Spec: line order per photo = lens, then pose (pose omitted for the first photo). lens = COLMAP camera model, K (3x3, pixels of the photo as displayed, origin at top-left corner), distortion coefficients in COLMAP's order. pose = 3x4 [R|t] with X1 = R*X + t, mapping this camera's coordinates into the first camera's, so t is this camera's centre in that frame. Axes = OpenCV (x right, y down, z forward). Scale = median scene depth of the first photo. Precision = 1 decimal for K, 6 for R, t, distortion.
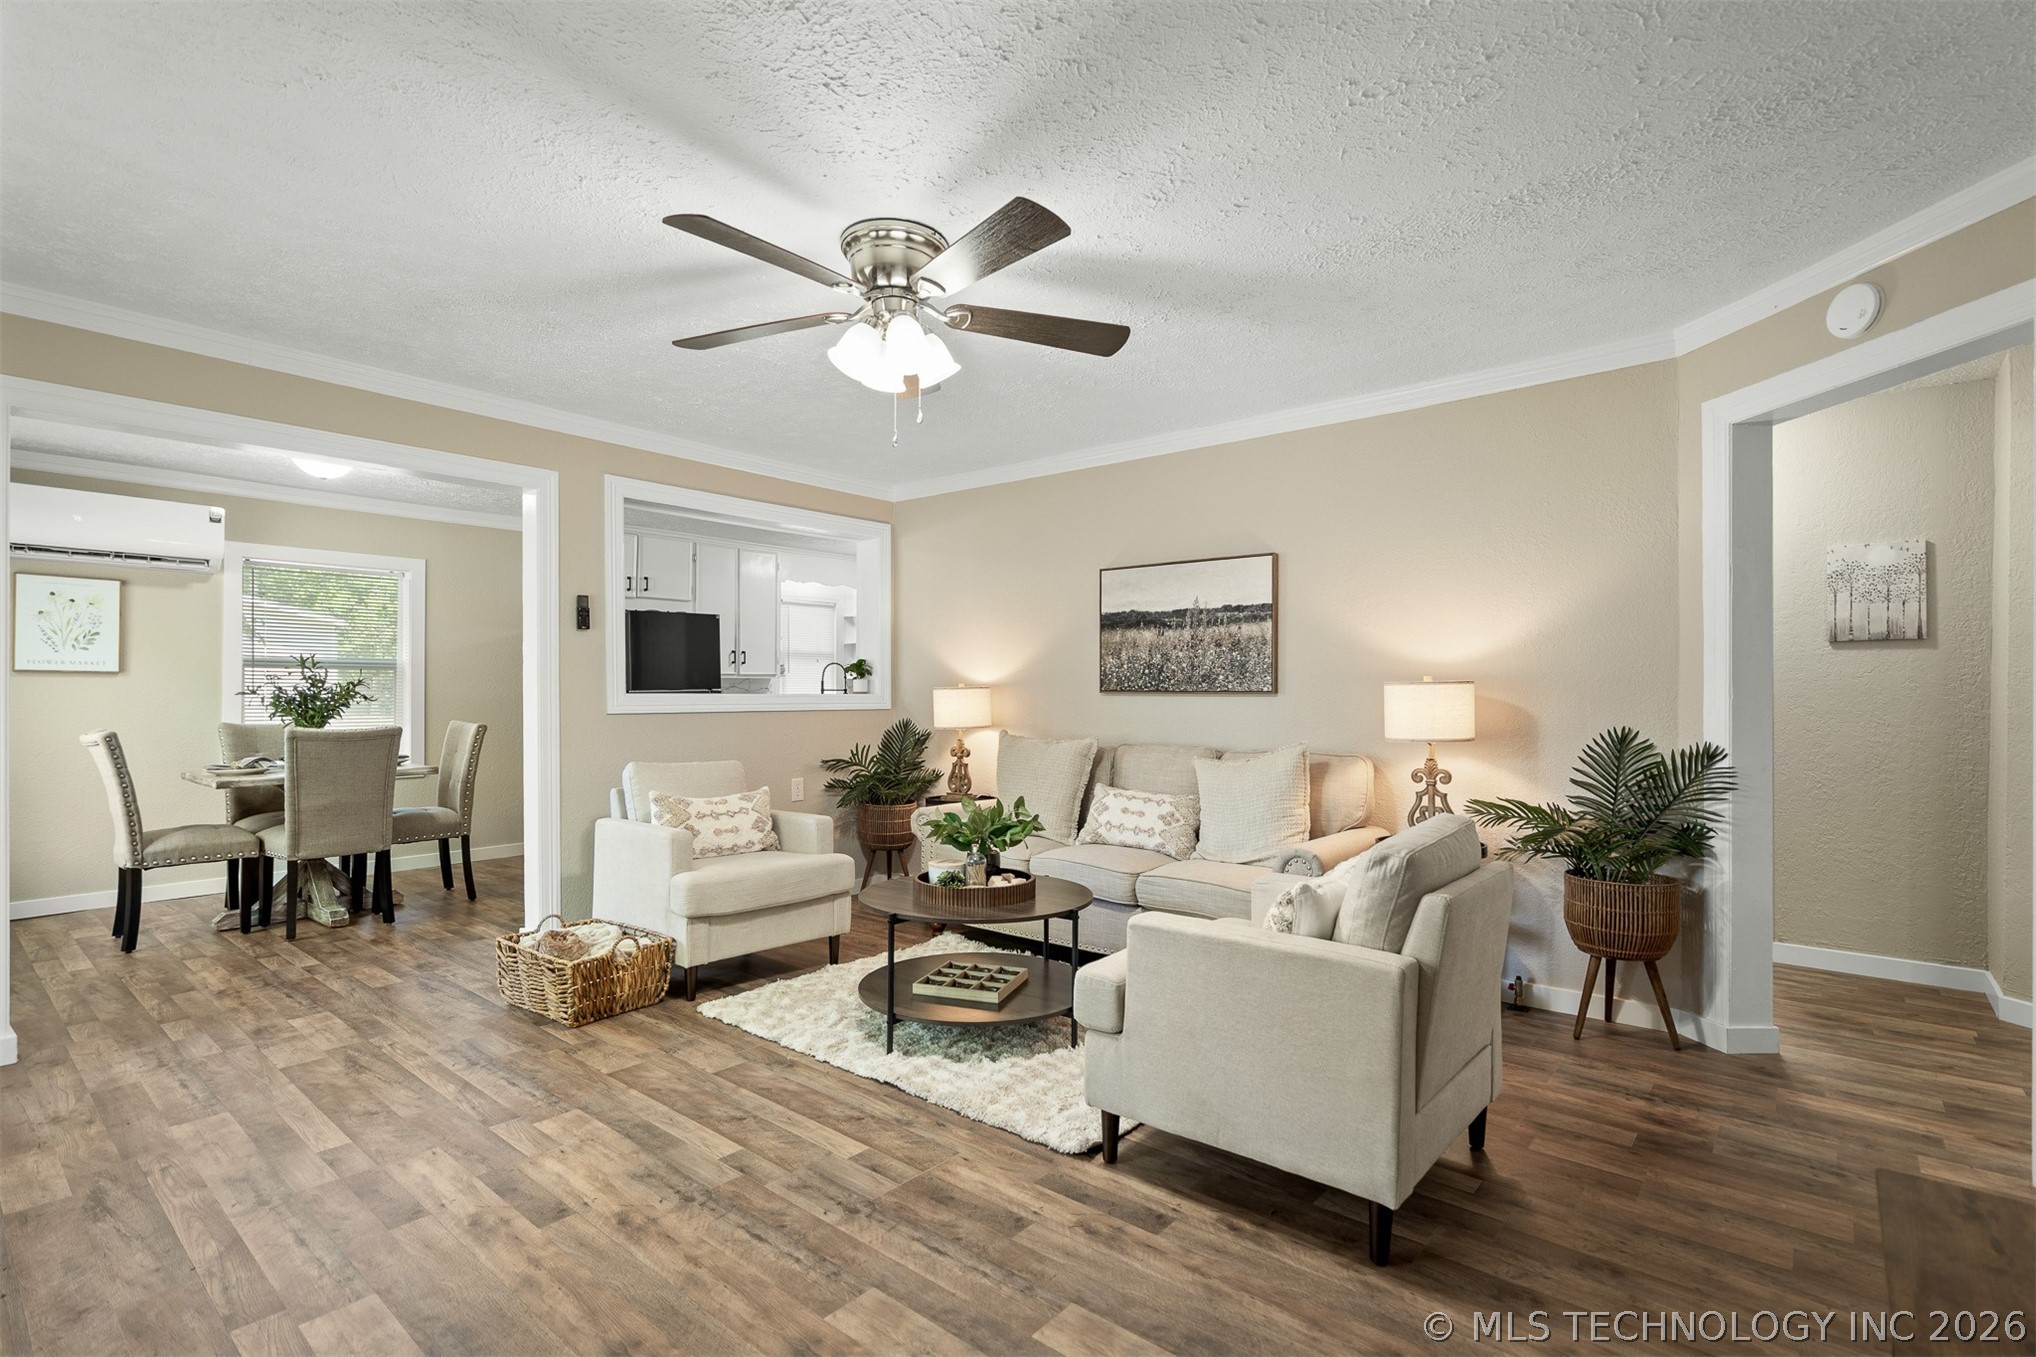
lens RADIAL K [[953.3, 0, 1031.3], [0, 953.3, 690.0], [0, 0, 1]] dist [-0.008860, 0.000768]
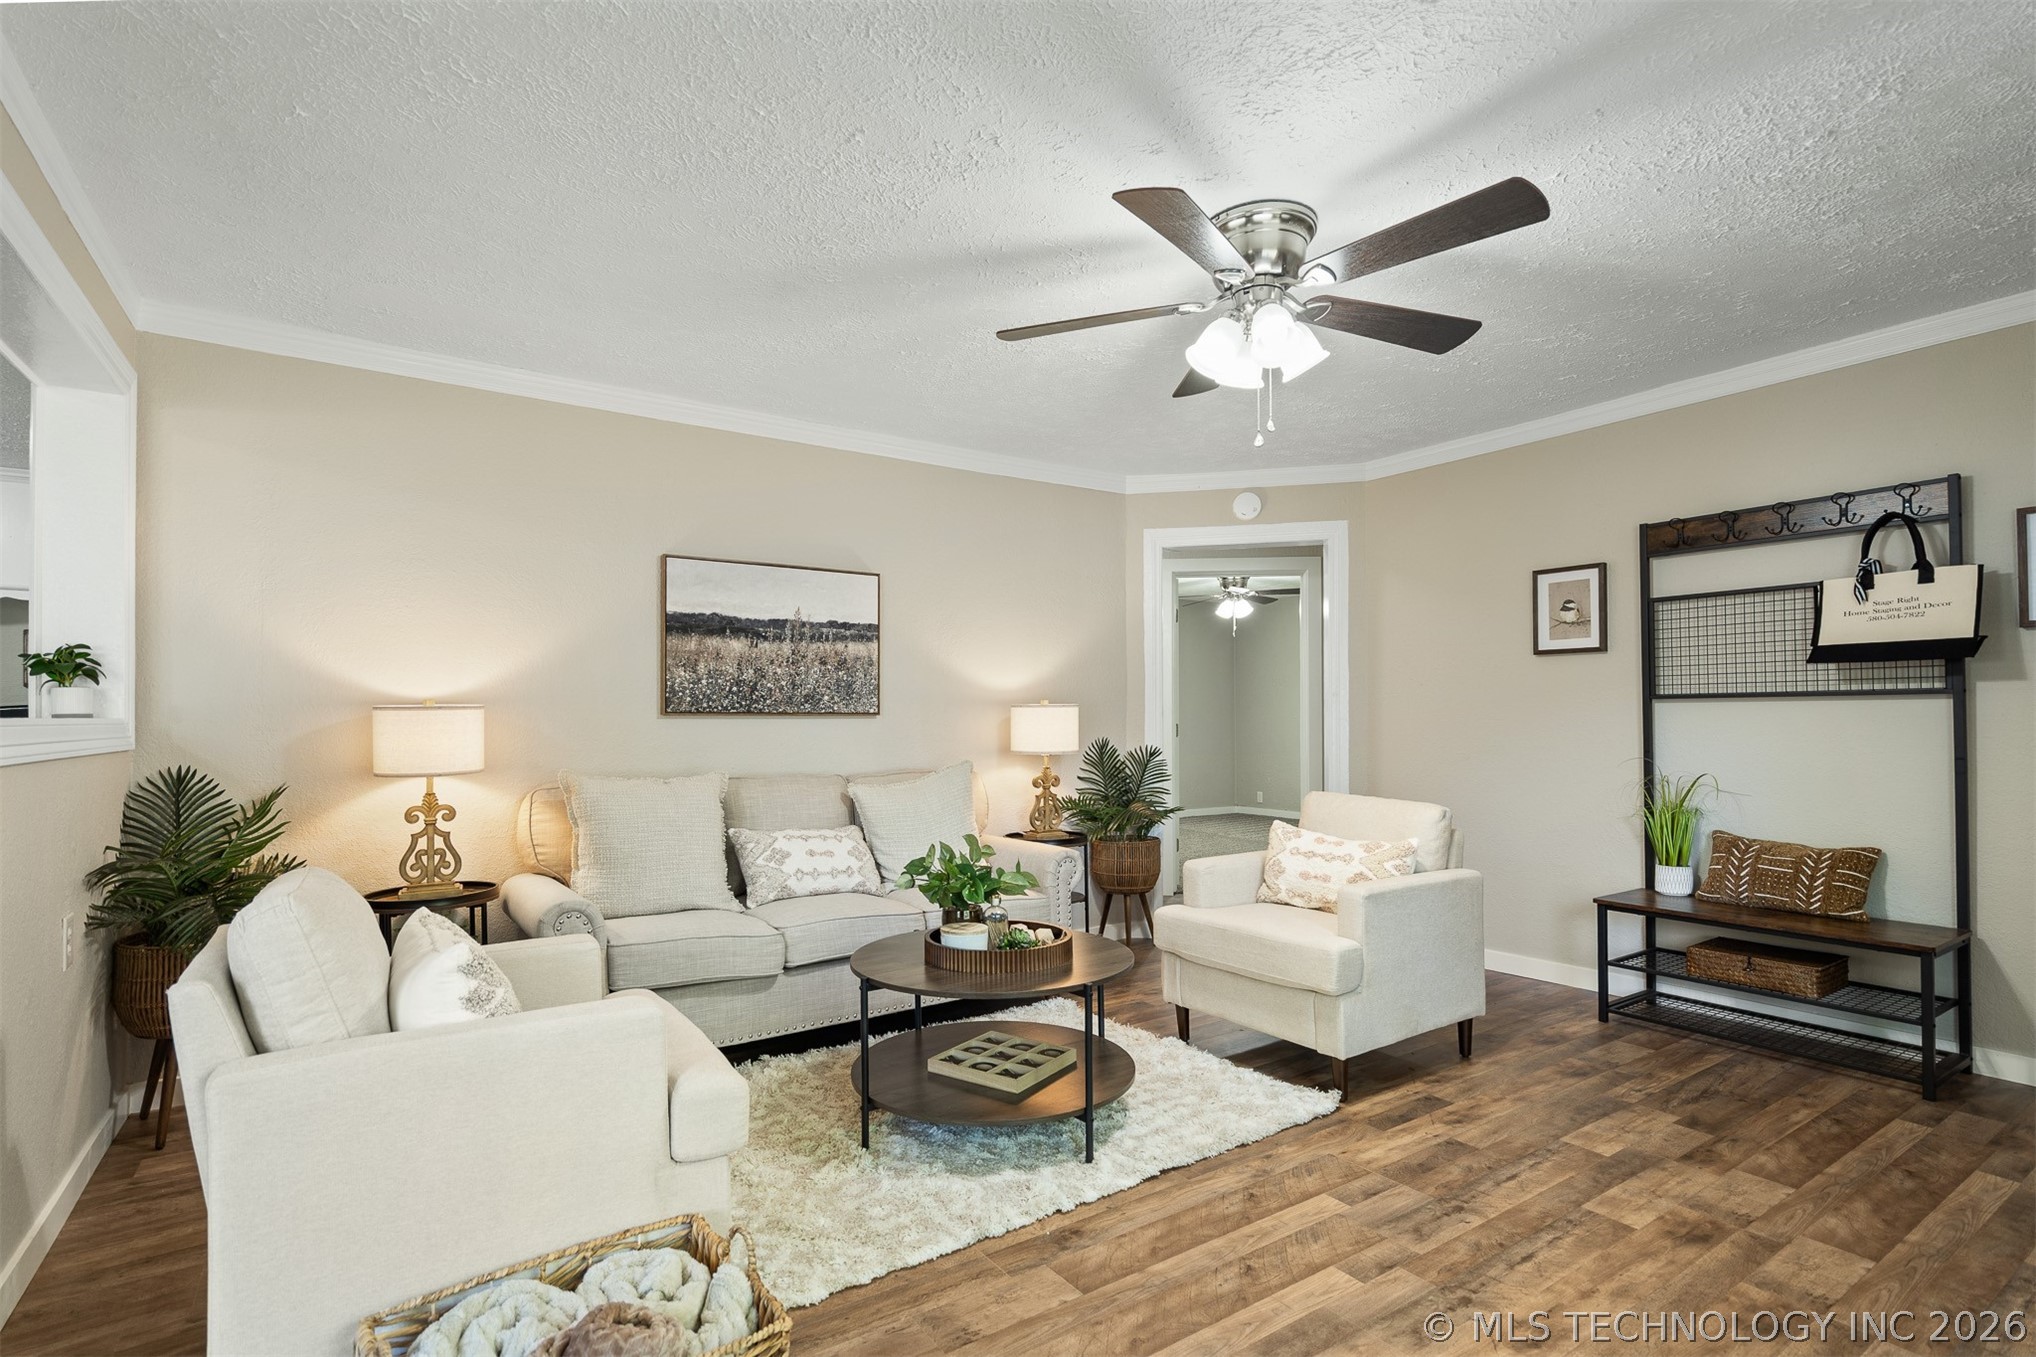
lens RADIAL K [[953.3, 0, 1013.8], [0, 953.3, 708.1], [0, 0, 1]] dist [-0.008860, 0.000768]
pose [[0.289989, 0.008917, 0.956989, -0.645723], [0.001478, 0.999951, -0.009765, 0.005976], [-0.957029, 0.004246, 0.289961, 0.567103]]
